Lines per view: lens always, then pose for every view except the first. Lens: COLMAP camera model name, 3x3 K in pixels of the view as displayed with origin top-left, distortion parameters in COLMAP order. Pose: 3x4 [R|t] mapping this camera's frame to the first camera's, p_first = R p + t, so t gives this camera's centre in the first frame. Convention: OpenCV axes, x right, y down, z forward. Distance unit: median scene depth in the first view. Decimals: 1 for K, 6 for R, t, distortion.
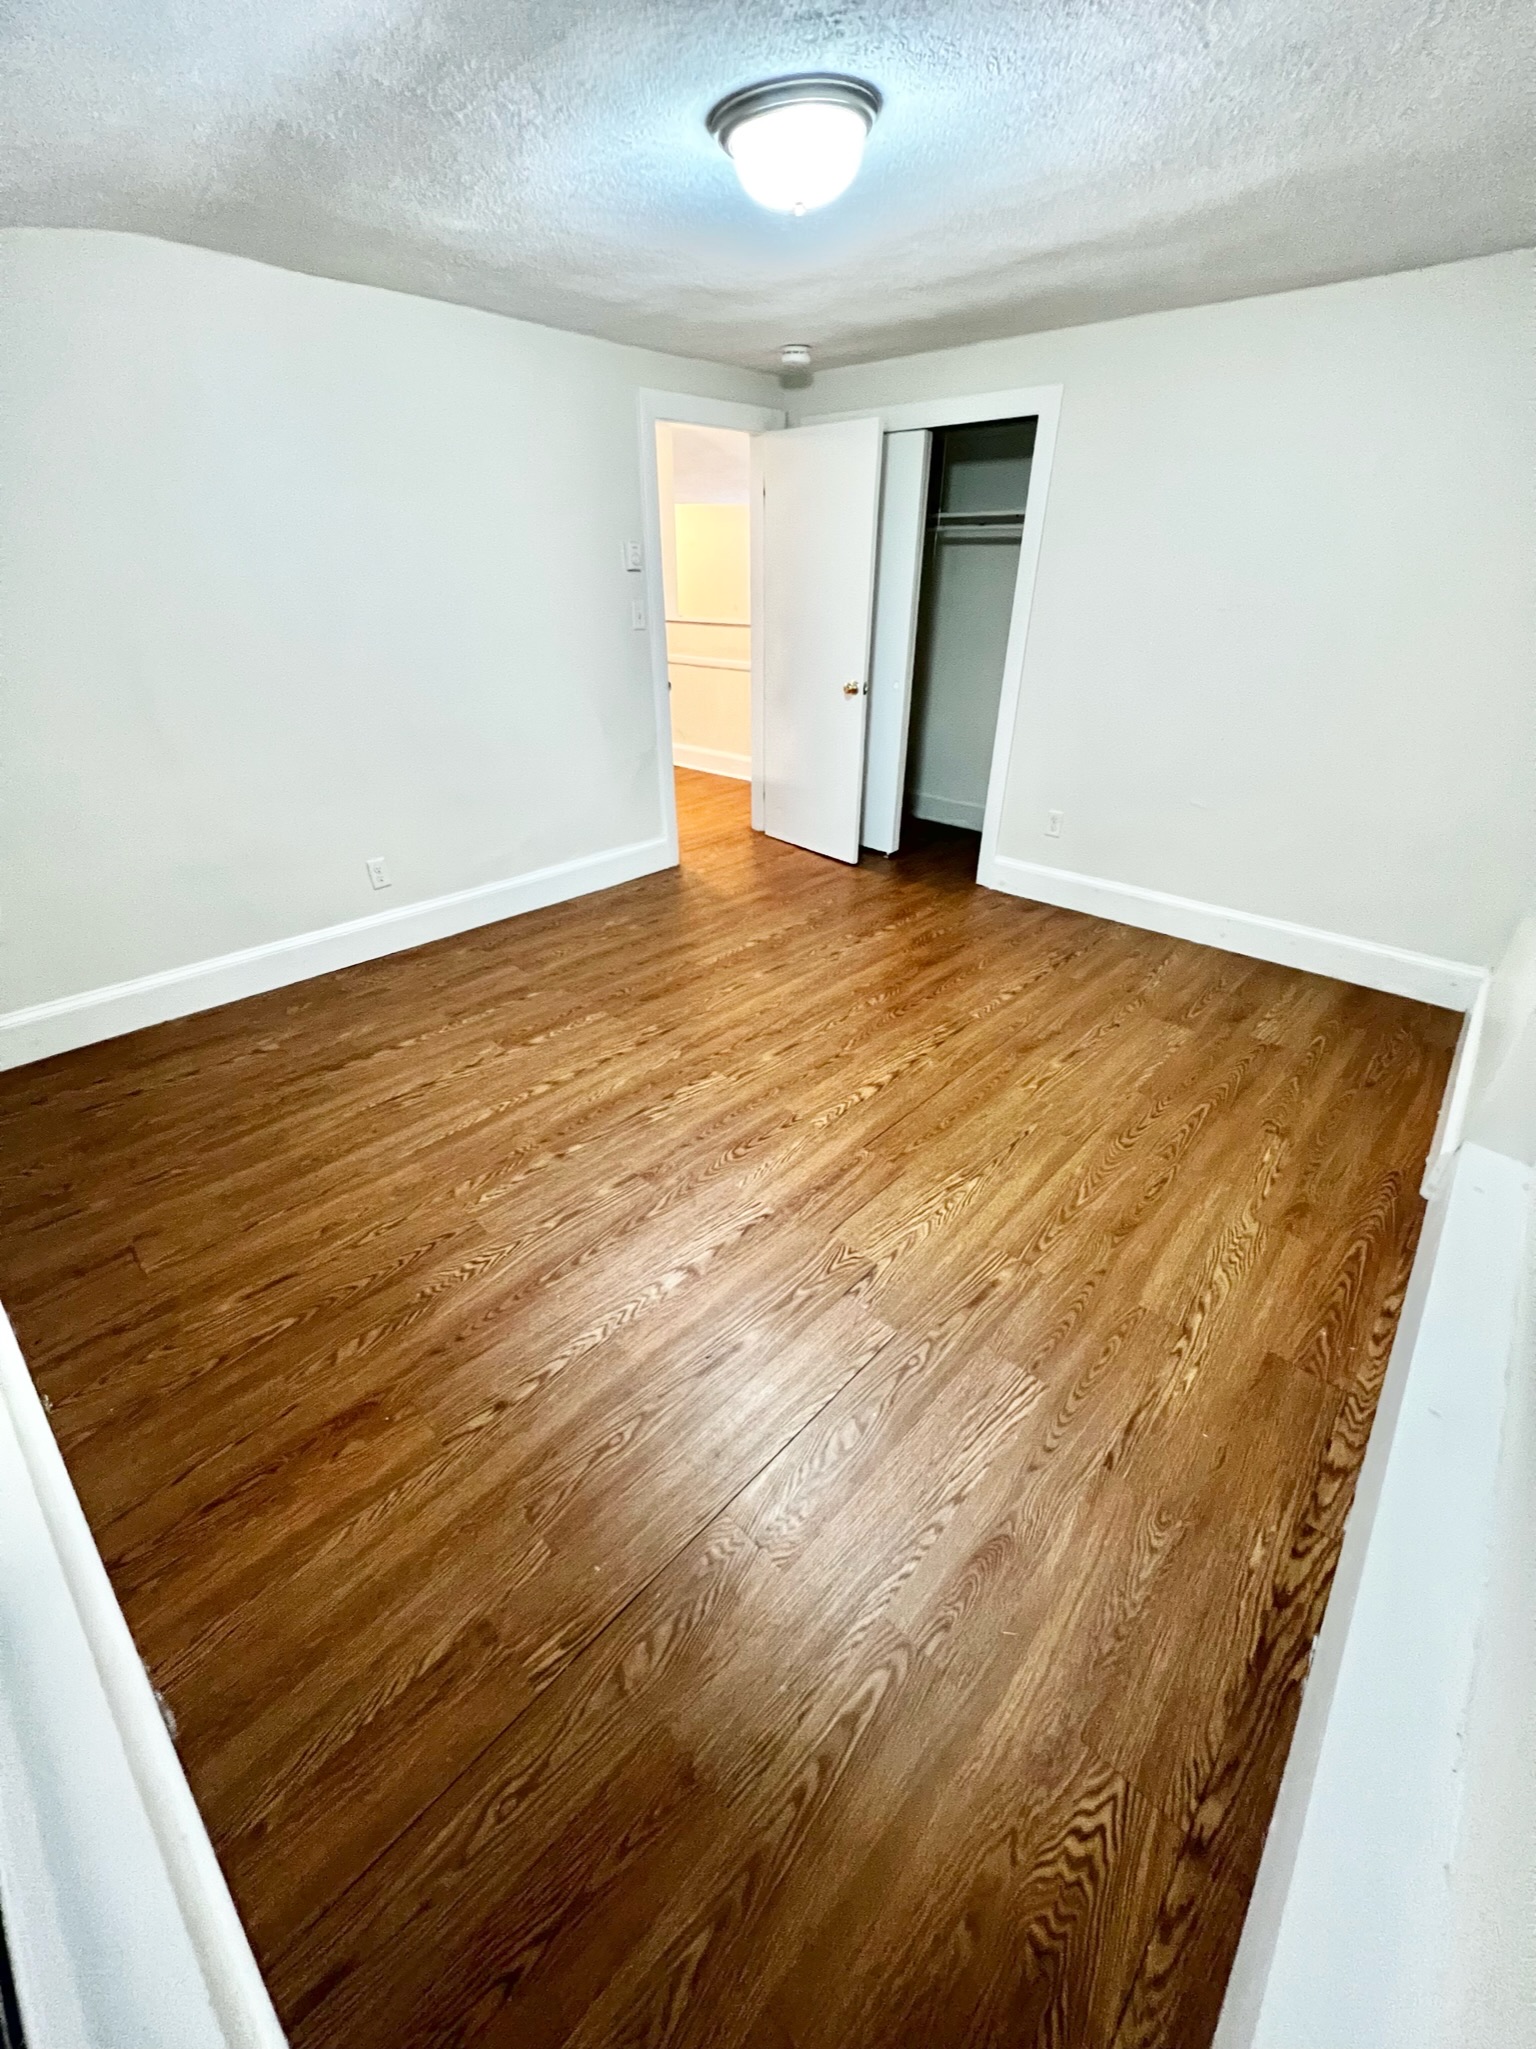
lens RADIAL K [[816.2, 0, 768.0], [0, 816.2, 1024.5], [0, 0, 1]] dist [-0.002685, 0.000680]
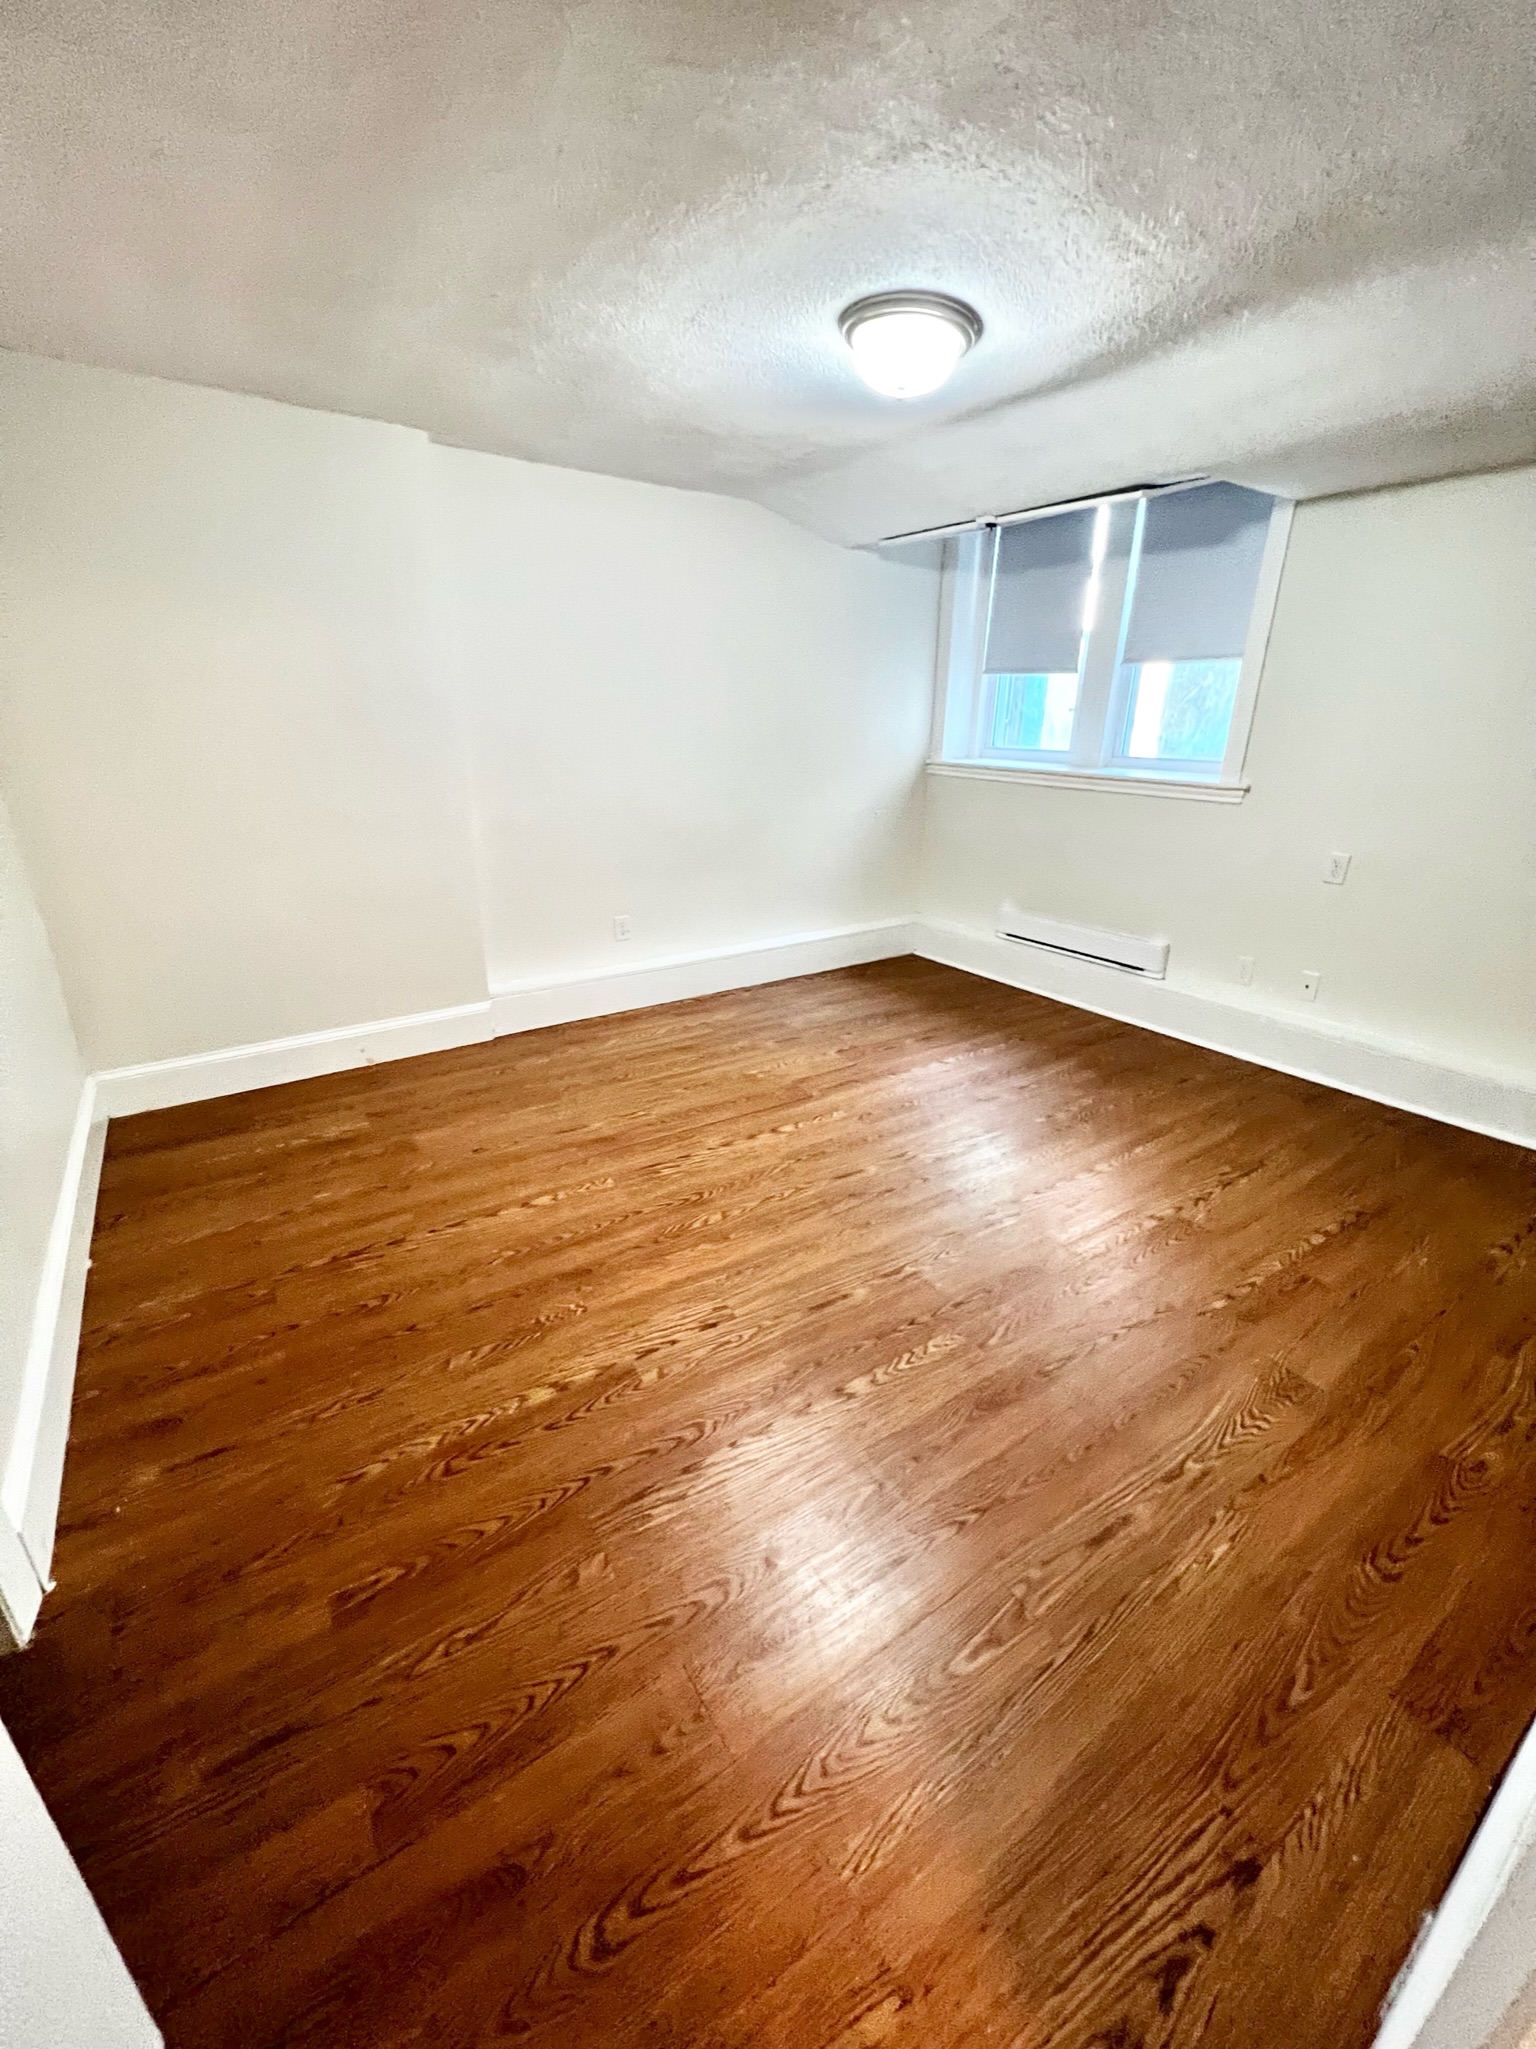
lens RADIAL K [[824.4, 0, 768.0], [0, 824.4, 1024.5], [0, 0, 1]] dist [0.001394, 0.000142]
pose [[-0.973625, -0.096985, 0.206517, -0.069863], [0.094929, 0.650887, 0.753216, -0.864153], [-0.207470, 0.752954, -0.624513, 1.621811]]
